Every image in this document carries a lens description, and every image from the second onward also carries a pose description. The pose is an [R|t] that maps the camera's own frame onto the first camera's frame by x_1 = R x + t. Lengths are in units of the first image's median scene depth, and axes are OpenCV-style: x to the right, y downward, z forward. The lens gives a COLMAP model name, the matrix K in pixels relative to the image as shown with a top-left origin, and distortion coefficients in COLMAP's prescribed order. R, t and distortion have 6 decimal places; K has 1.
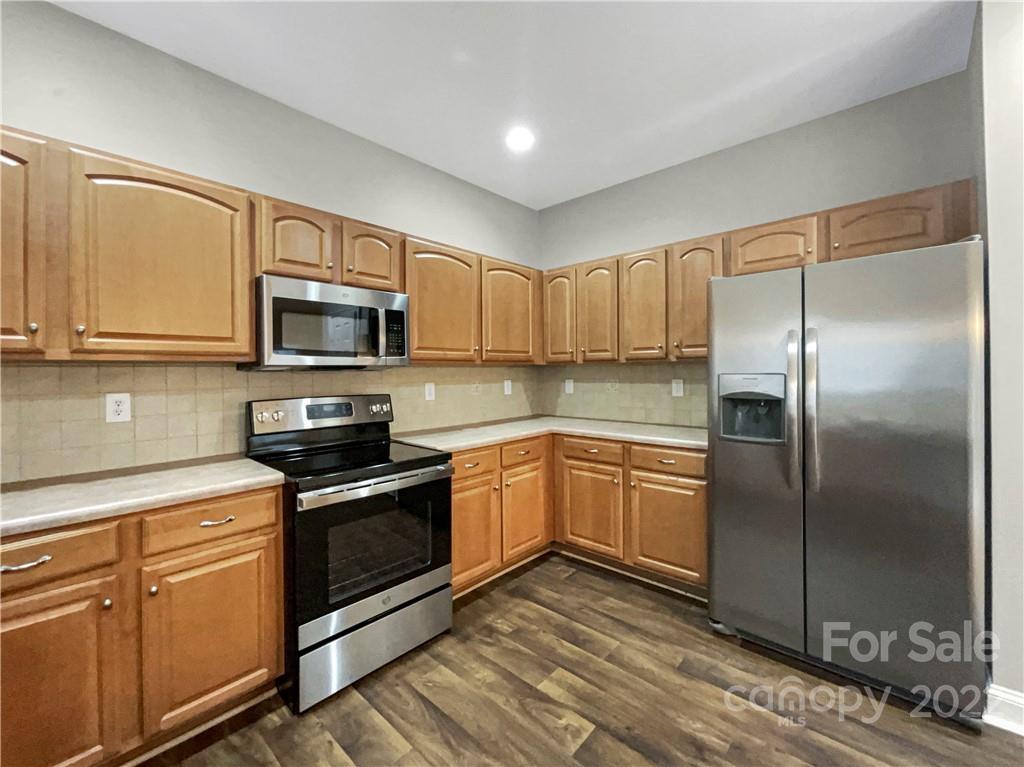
lens RADIAL K [[428.0, 0, 515.3], [0, 428.0, 370.6], [0, 0, 1]] dist [-0.001484, 0.000354]
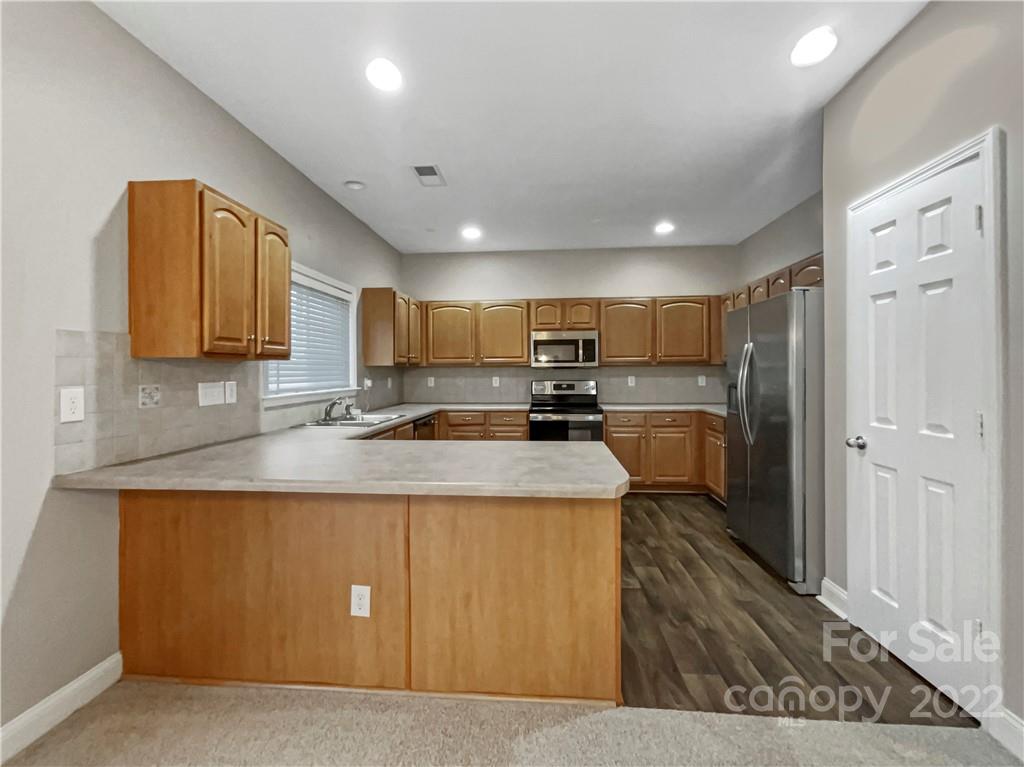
lens RADIAL K [[428.0, 0, 515.3], [0, 428.0, 370.6], [0, 0, 1]] dist [-0.001484, 0.000354]
pose [[0.627498, 0.008166, -0.778575, 1.137163], [-0.001321, 0.999955, 0.009423, -0.010603], [0.778617, -0.004885, 0.627480, -0.577245]]
